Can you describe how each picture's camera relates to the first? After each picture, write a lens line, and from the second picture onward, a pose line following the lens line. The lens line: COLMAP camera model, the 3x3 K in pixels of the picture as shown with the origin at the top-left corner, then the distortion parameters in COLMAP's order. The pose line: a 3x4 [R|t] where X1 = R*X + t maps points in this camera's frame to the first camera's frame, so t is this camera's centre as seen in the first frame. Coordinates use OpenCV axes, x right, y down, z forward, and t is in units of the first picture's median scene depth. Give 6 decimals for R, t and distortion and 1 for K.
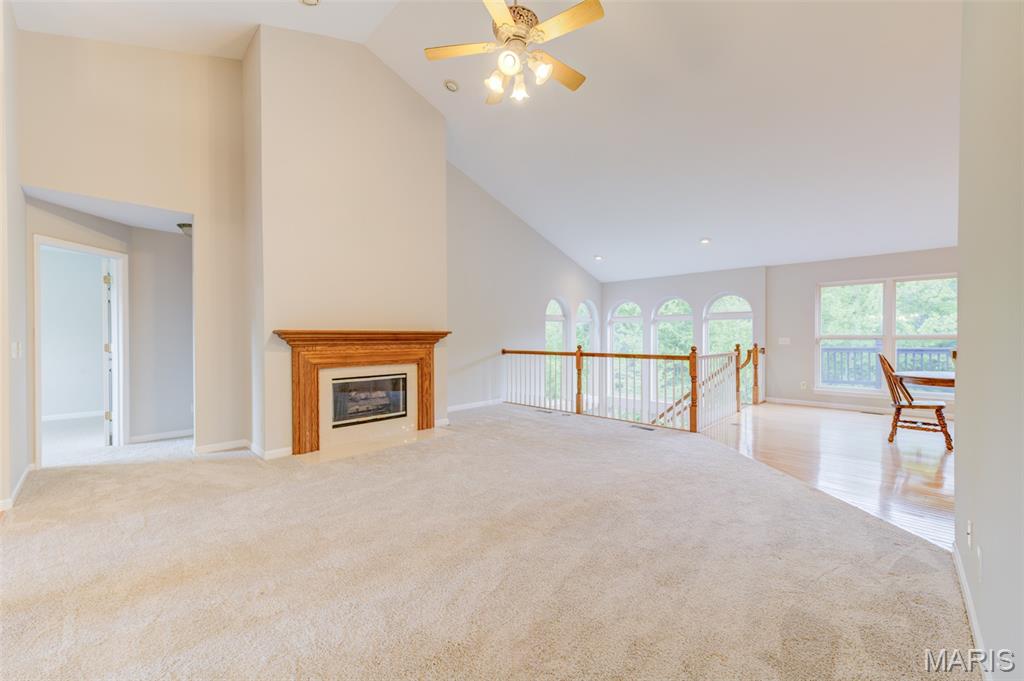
lens RADIAL K [[402.3, 0, 512.0], [0, 402.3, 340.5], [0, 0, 1]] dist [0.001047, 0.000143]
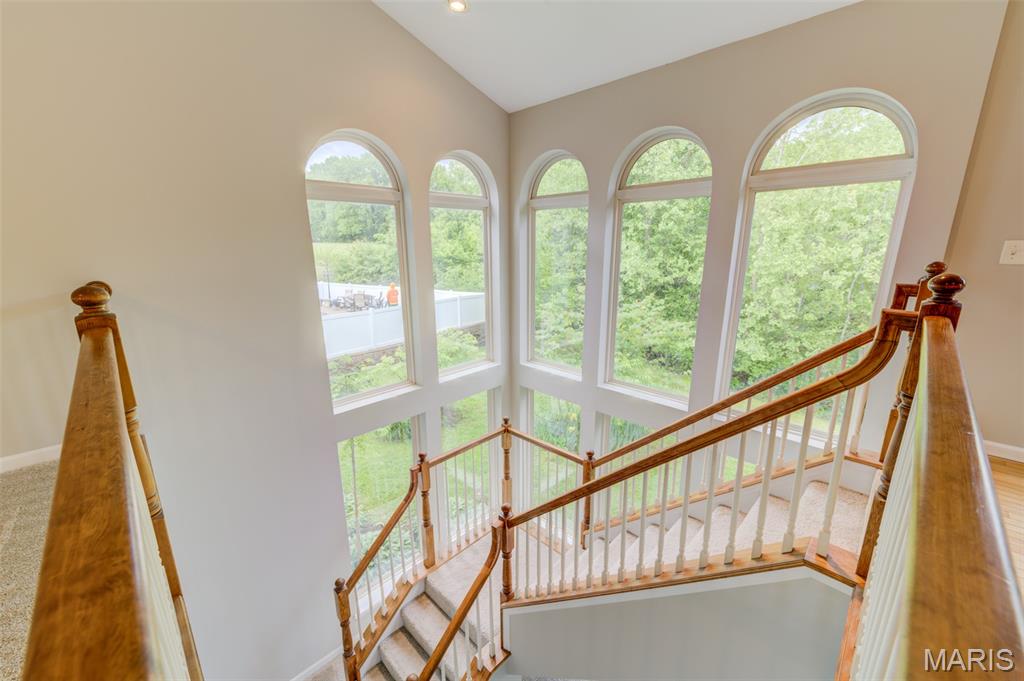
lens RADIAL K [[402.3, 0, 512.0], [0, 402.3, 340.5], [0, 0, 1]] dist [0.001047, 0.000143]
pose [[0.999931, -0.003475, -0.011252, 0.465397], [0.005952, 0.973579, 0.228275, -0.008972], [0.010162, -0.228326, 0.973532, 1.043615]]
